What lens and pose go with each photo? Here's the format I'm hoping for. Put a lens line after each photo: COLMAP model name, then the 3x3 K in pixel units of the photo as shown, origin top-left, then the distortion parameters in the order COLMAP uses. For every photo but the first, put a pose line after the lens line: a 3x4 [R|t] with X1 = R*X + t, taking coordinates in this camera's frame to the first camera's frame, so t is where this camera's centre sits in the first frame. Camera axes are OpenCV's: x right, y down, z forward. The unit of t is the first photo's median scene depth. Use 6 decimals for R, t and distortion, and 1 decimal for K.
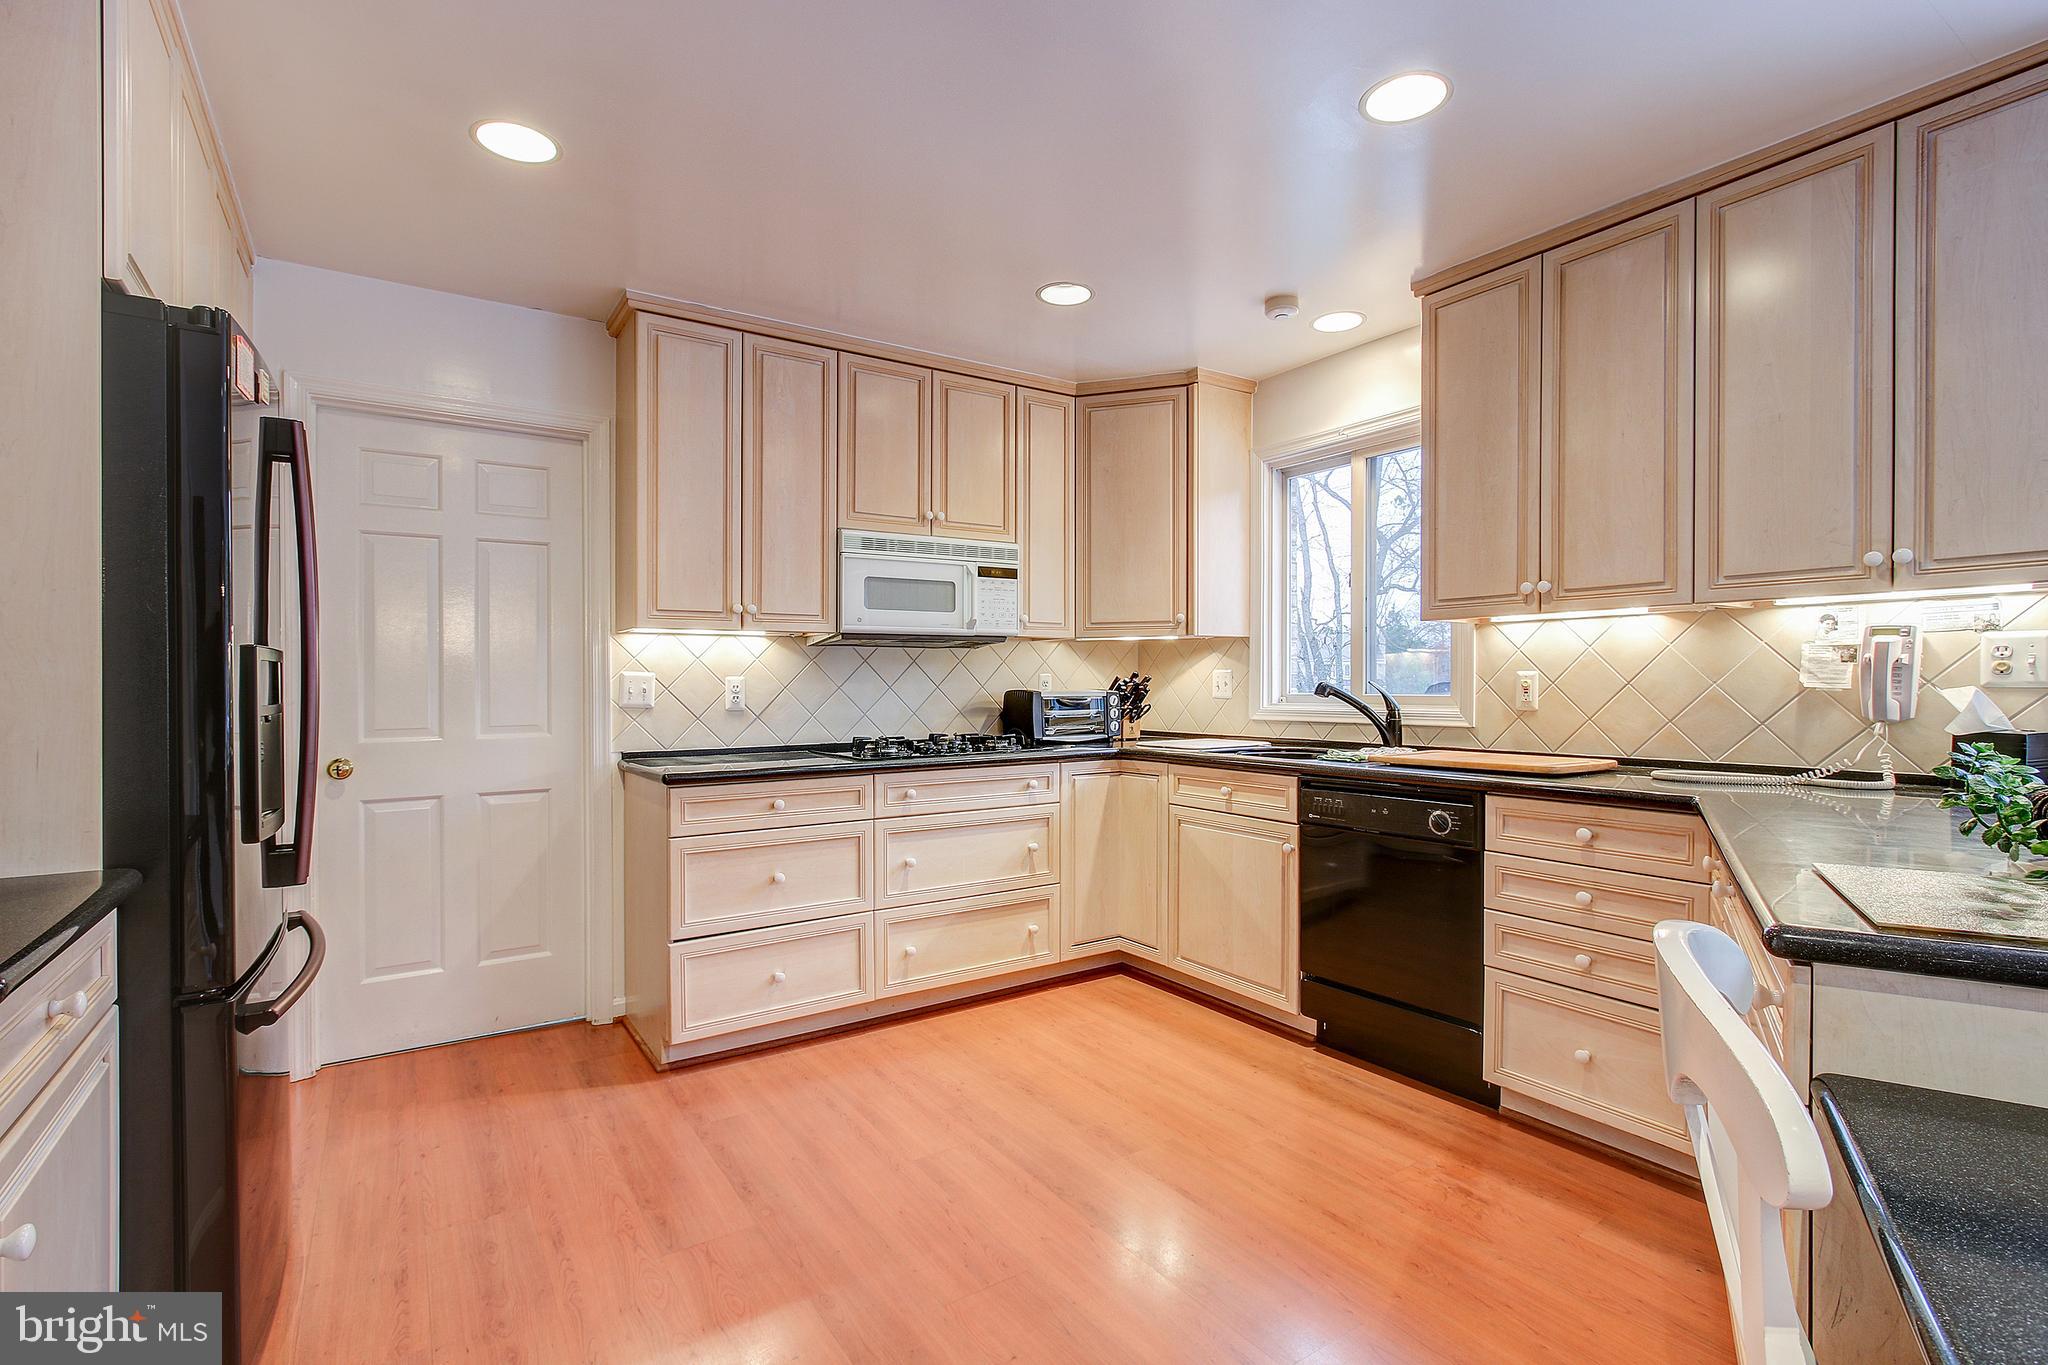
lens RADIAL K [[943.0, 0, 1027.3], [0, 943.0, 685.7], [0, 0, 1]] dist [-0.004367, 0.000153]
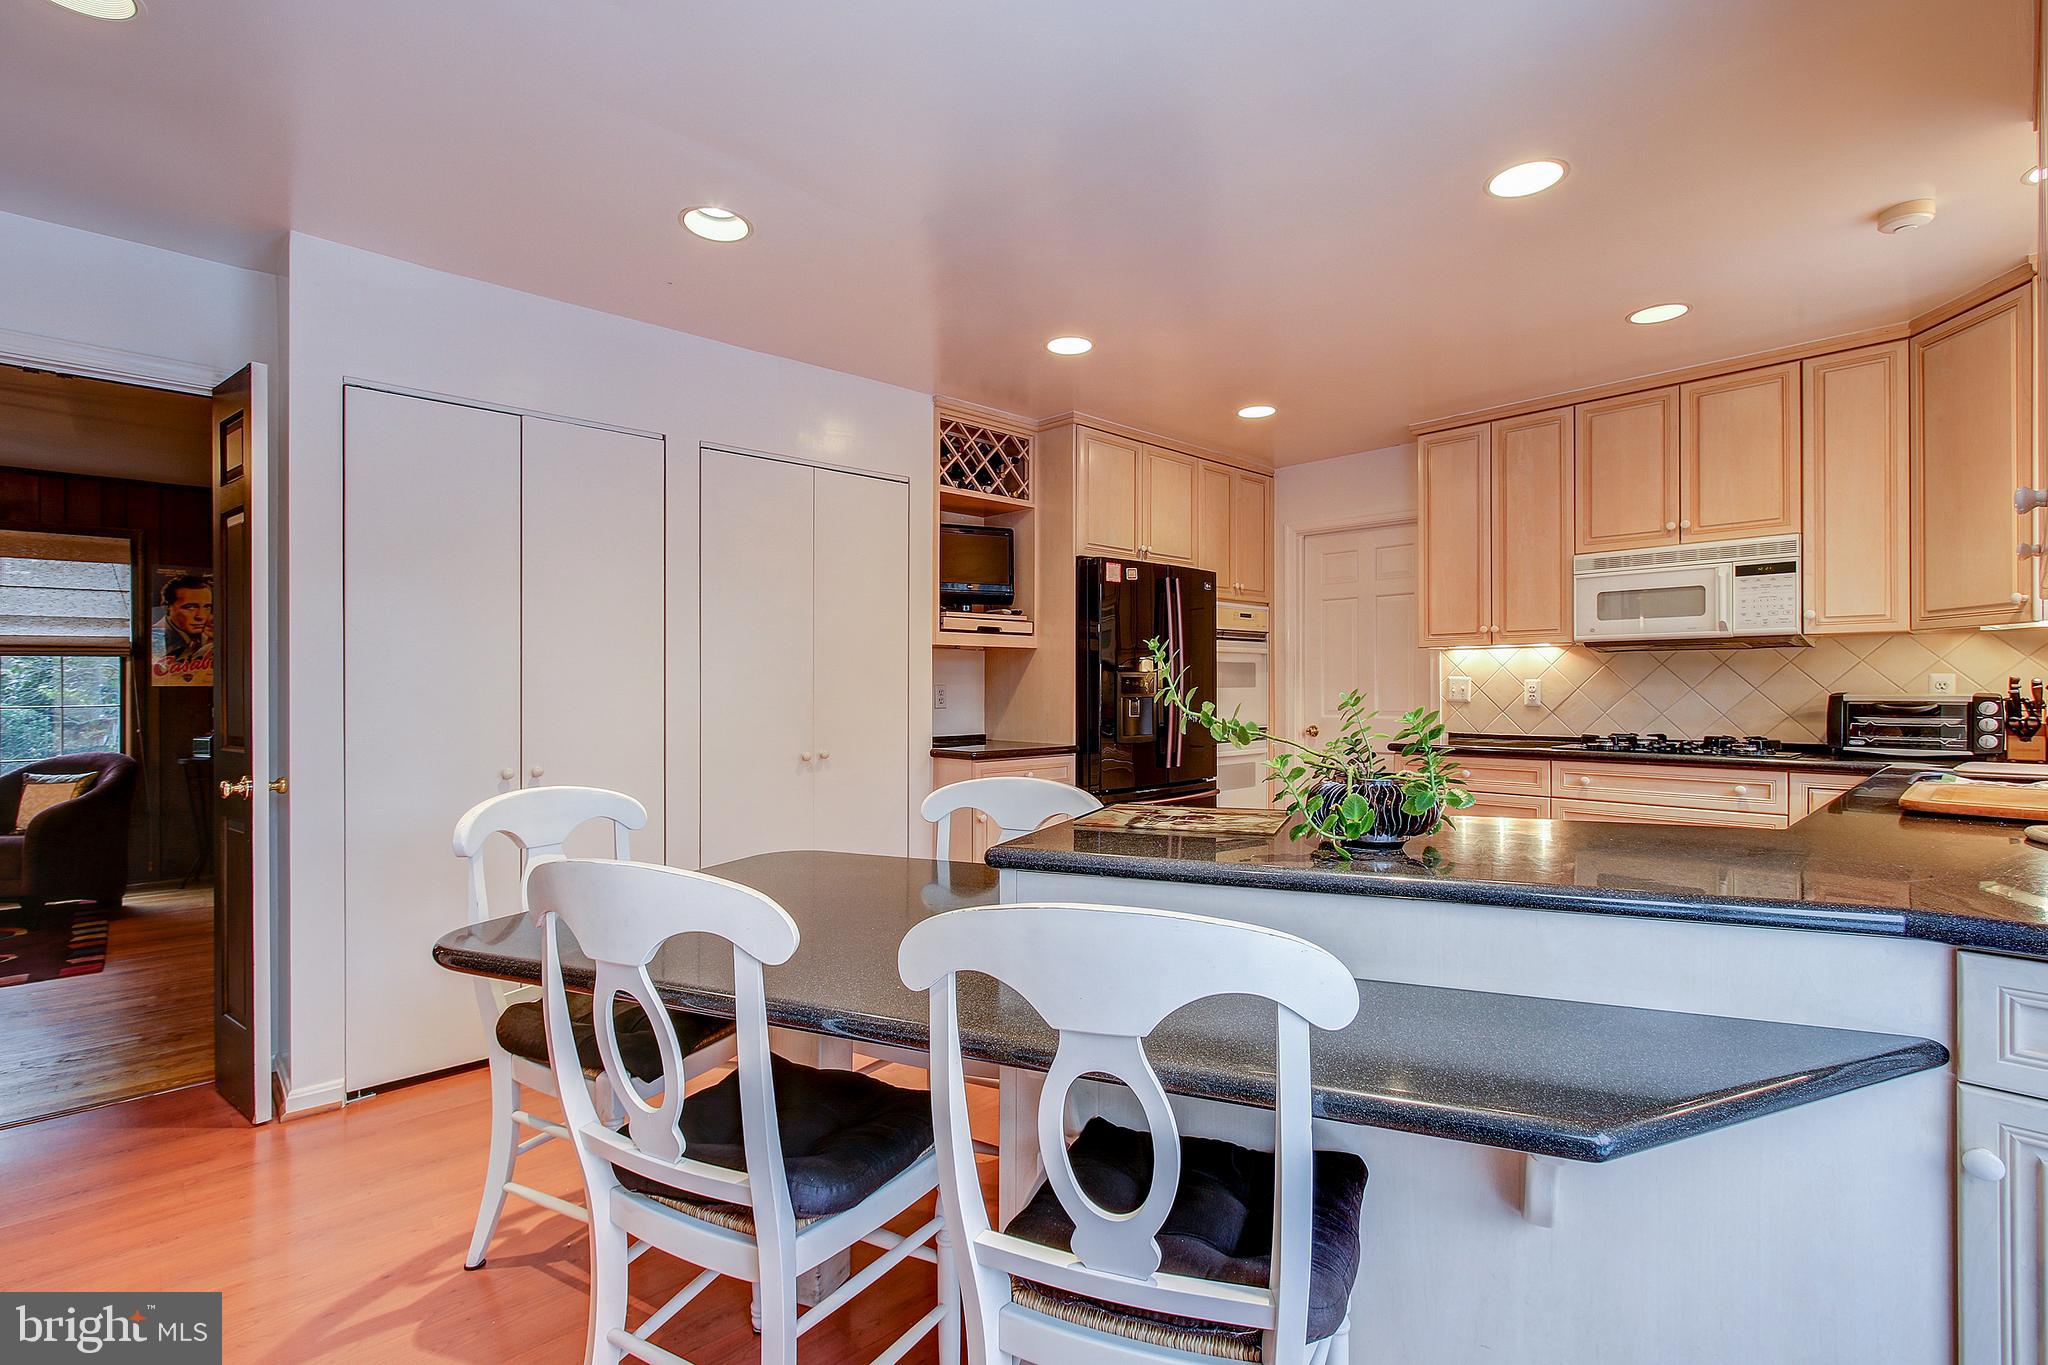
lens RADIAL K [[943.0, 0, 1027.3], [0, 943.0, 685.7], [0, 0, 1]] dist [-0.004367, 0.000153]
pose [[0.175922, 0.003242, -0.984399, 0.877116], [-0.001952, 0.999994, 0.002945, -0.004150], [0.984402, 0.001403, 0.175927, 0.115294]]
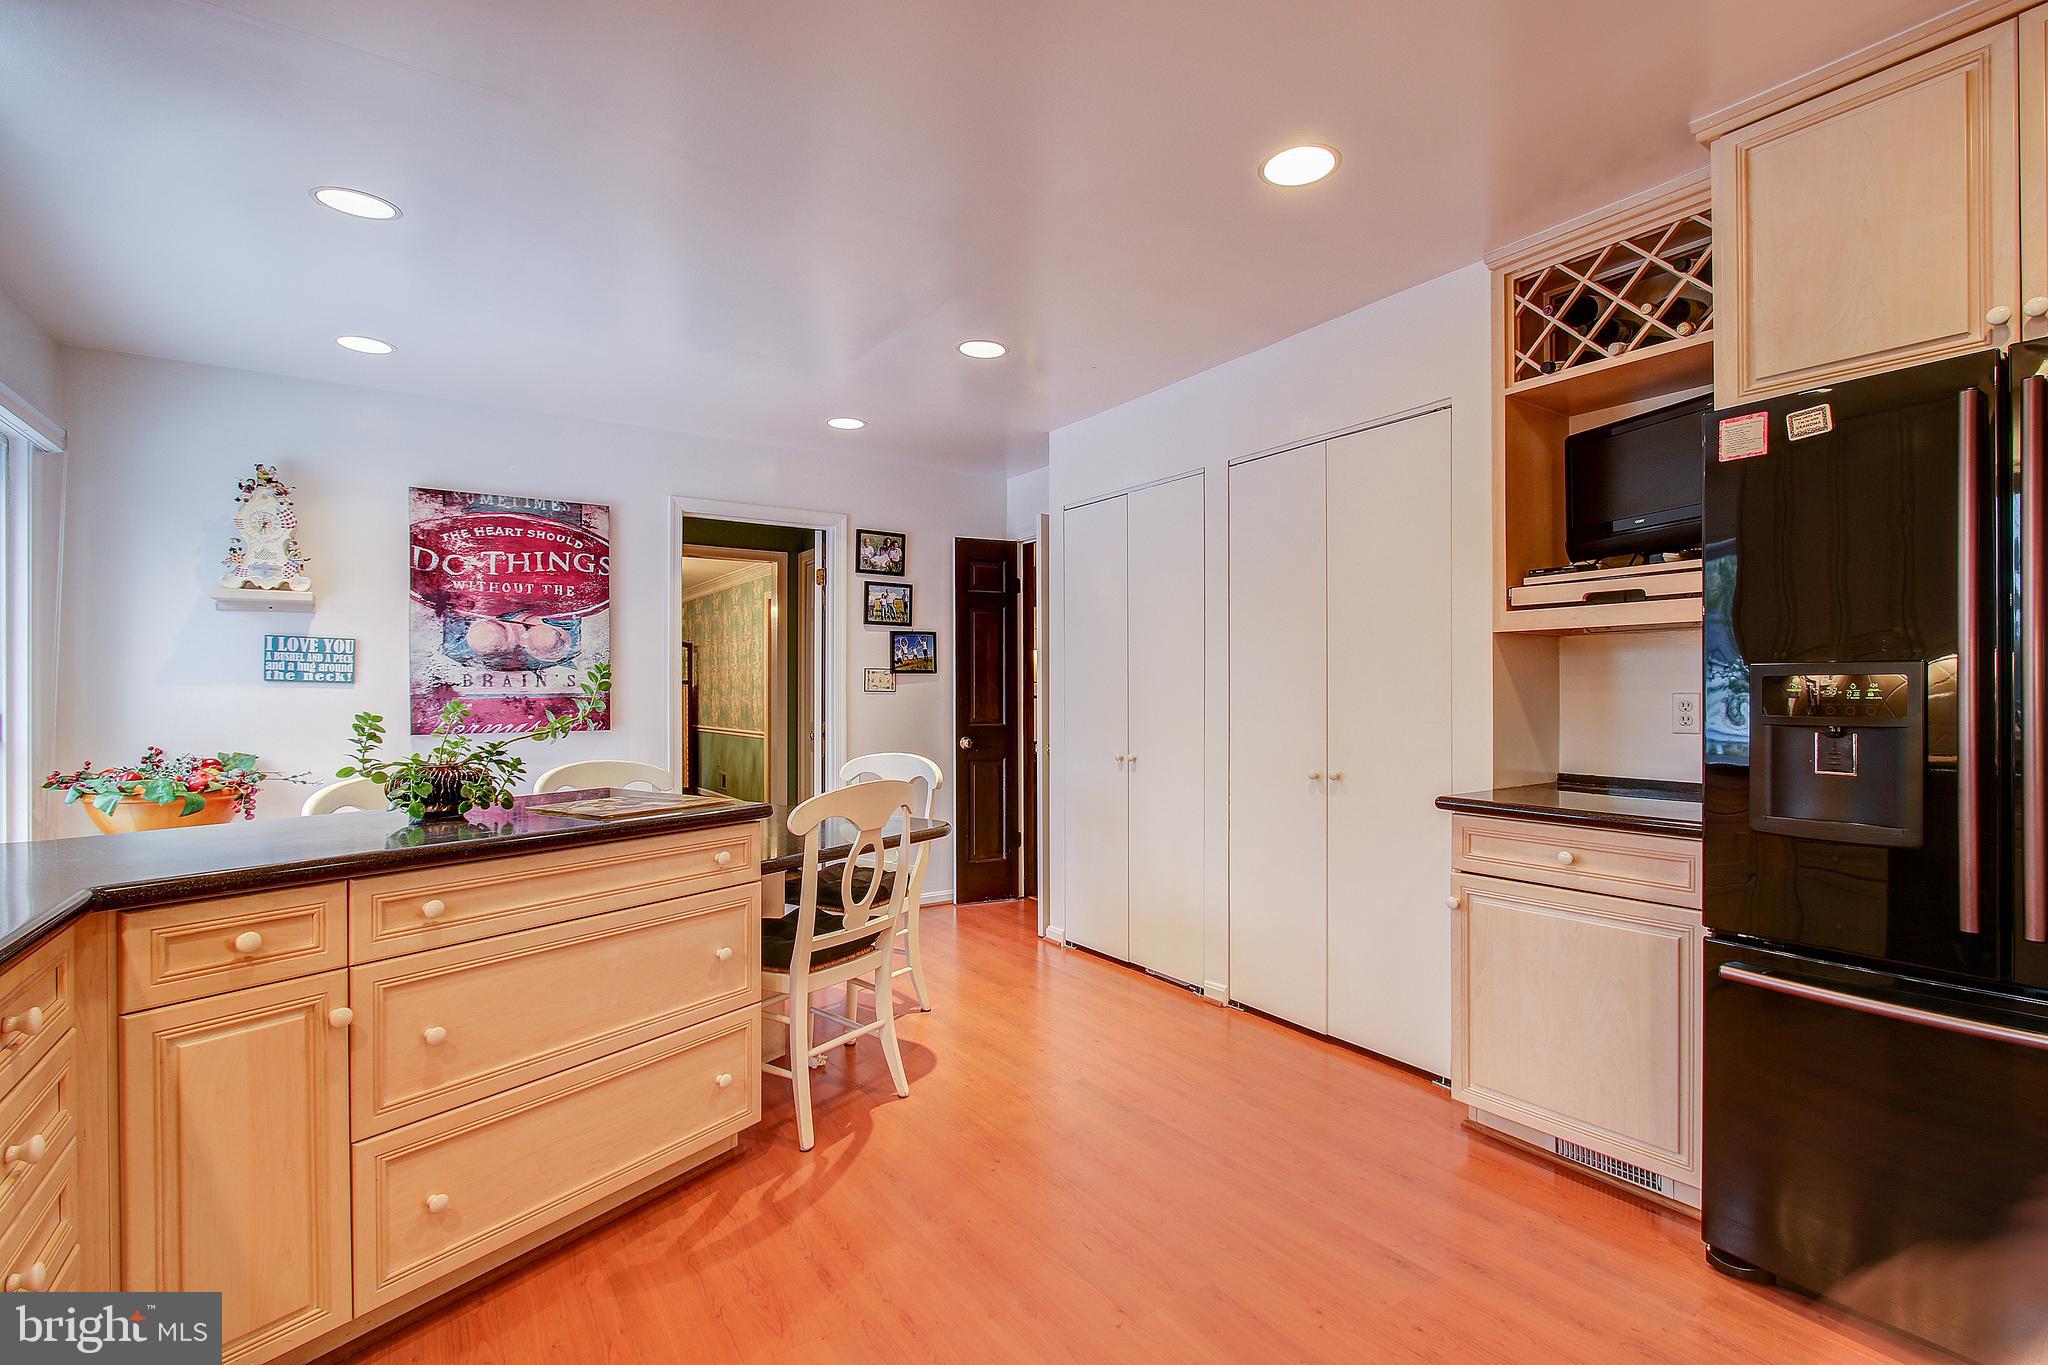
lens RADIAL K [[954.1, 0, 1015.4], [0, 954.1, 692.9], [0, 0, 1]] dist [-0.001913, -0.000039]
pose [[-0.999972, 0.006798, 0.002996, 0.055024], [0.006811, 0.999968, 0.004173, -0.008333], [-0.002967, 0.004193, -0.999987, 1.035564]]
